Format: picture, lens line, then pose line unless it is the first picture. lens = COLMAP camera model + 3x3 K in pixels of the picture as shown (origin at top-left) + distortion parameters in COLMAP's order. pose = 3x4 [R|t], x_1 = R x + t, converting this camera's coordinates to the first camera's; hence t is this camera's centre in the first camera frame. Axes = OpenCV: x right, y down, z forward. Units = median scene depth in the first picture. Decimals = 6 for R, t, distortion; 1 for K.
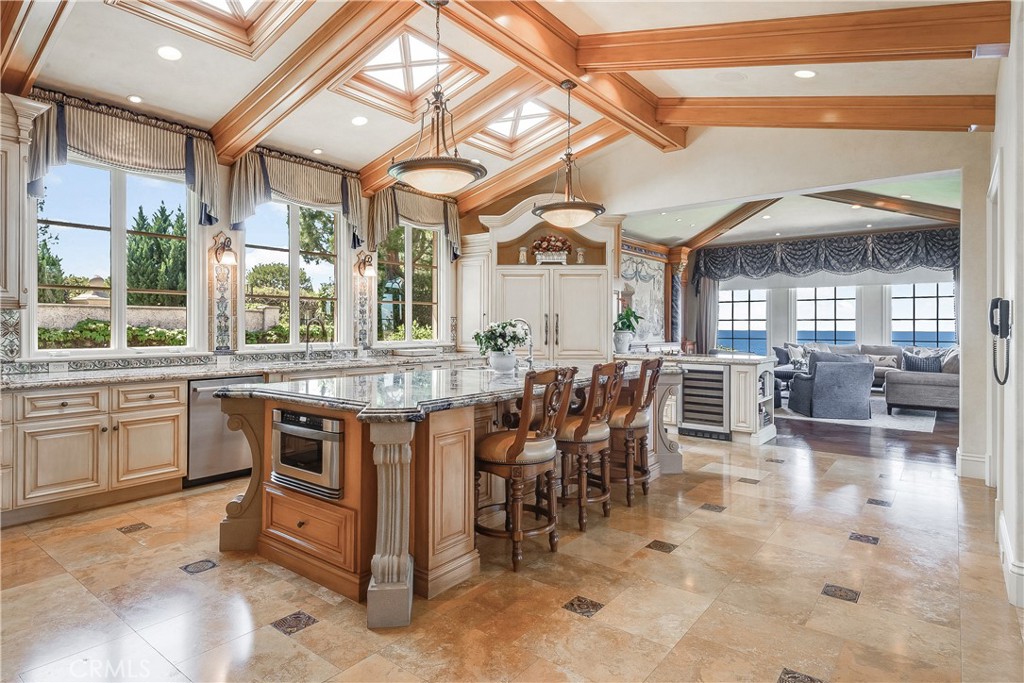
lens RADIAL K [[553.4, 0, 512.0], [0, 553.4, 341.5], [0, 0, 1]] dist [0.000844, 0.000048]
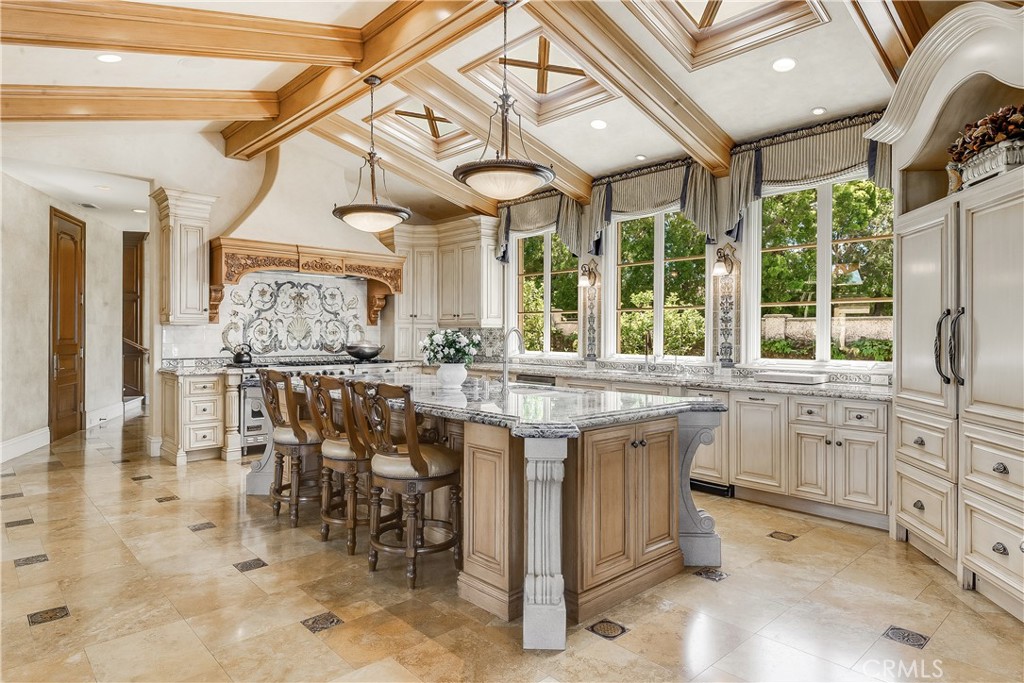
lens RADIAL K [[608.8, 0, 512.0], [0, 608.8, 341.5], [0, 0, 1]] dist [0.001972, -0.001628]
pose [[-0.162106, 0.005632, -0.986757, 0.922292], [-0.030970, 0.999462, 0.010792, -0.032042], [0.986287, 0.032310, -0.161844, 1.196536]]
